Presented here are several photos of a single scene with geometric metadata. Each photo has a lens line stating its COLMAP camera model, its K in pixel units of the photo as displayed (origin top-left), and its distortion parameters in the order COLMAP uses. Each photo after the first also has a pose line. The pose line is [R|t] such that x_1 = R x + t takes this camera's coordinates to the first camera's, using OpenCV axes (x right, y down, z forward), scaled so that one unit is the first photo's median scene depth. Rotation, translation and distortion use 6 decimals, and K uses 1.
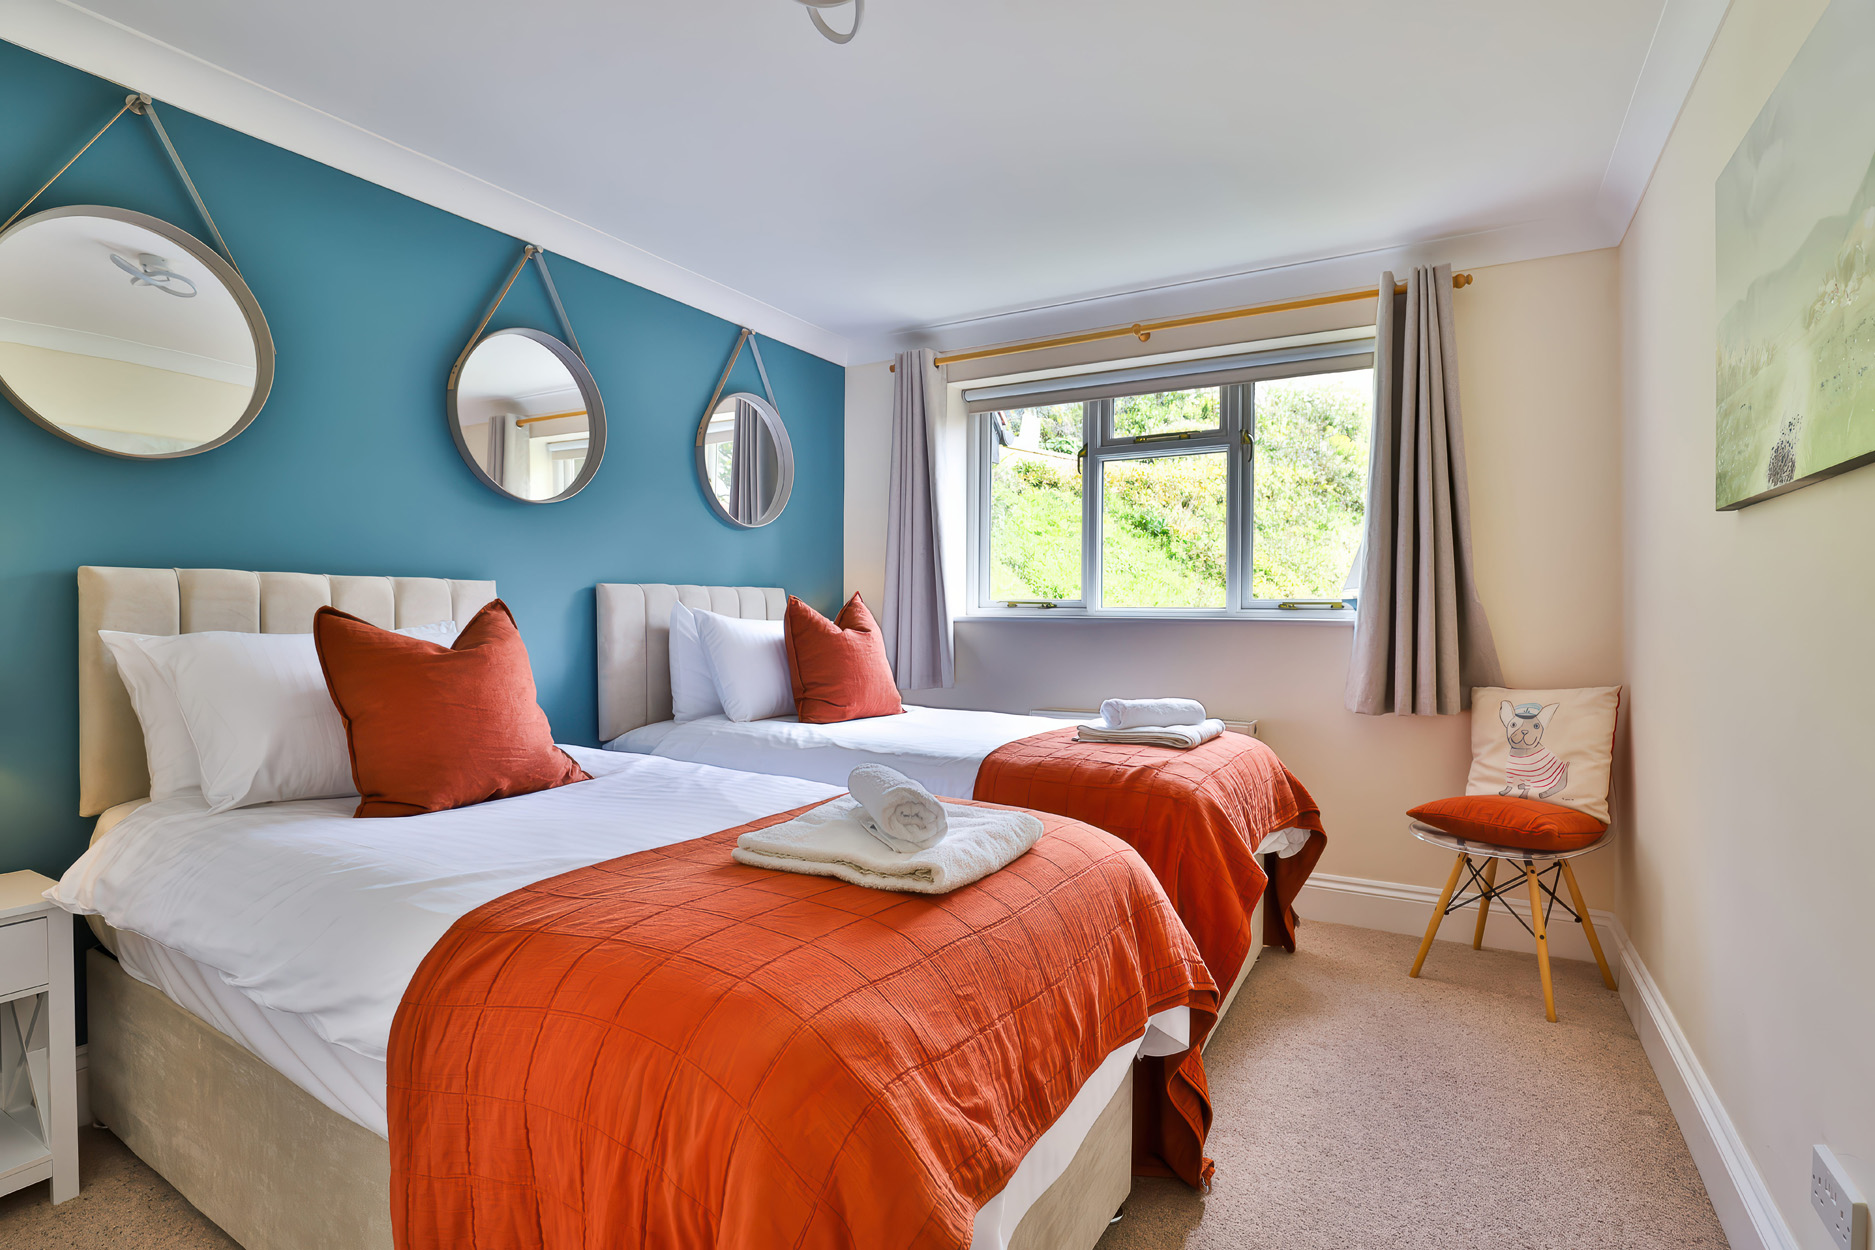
lens RADIAL K [[906.1, 0, 929.1], [0, 906.1, 620.8], [0, 0, 1]] dist [-0.041508, 0.008393]
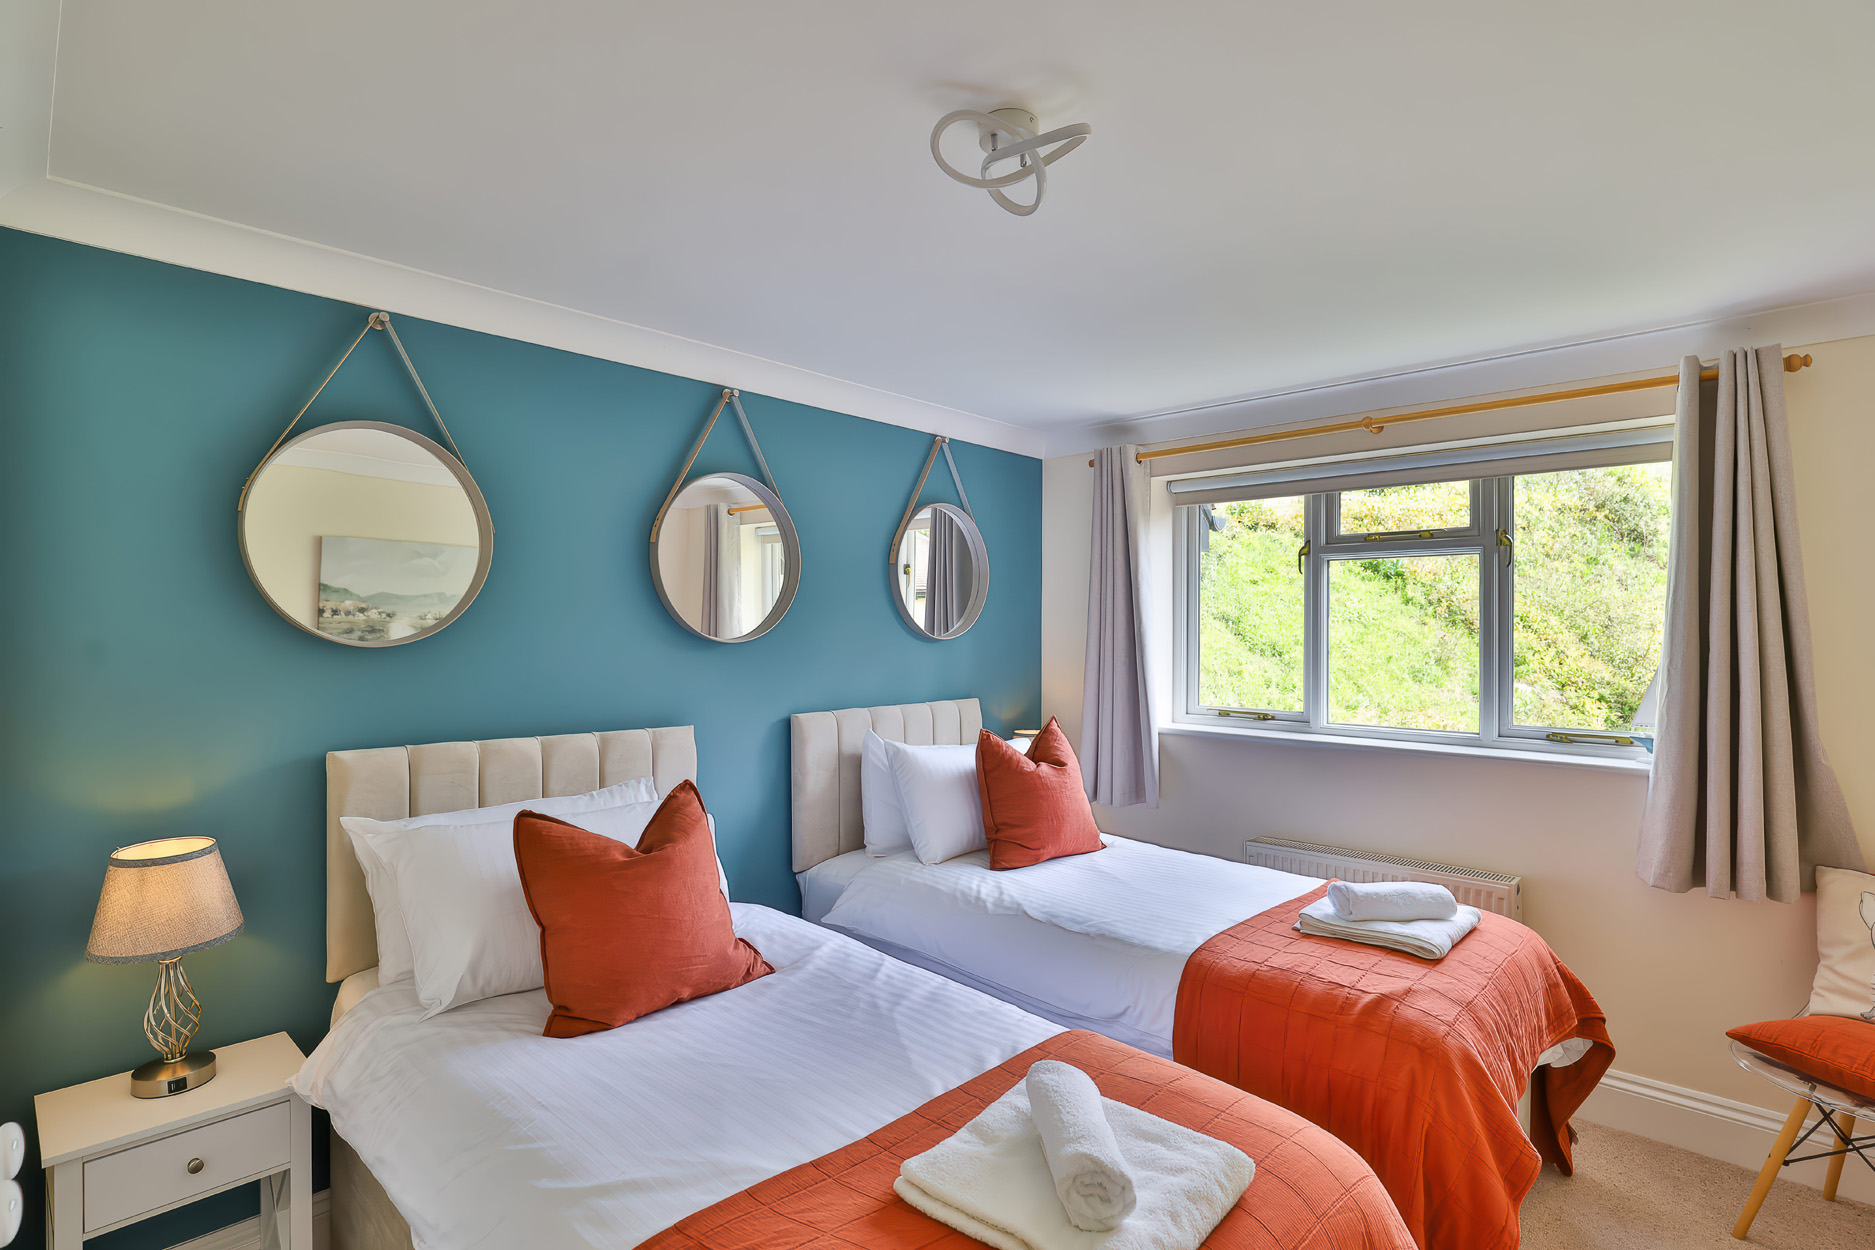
lens RADIAL K [[906.1, 0, 929.1], [0, 906.1, 620.8], [0, 0, 1]] dist [-0.041508, 0.008393]
pose [[0.974278, -0.003111, -0.225328, 0.008776], [-0.001930, 0.999753, -0.022151, -0.126471], [0.225341, 0.022016, 0.974031, 0.051617]]
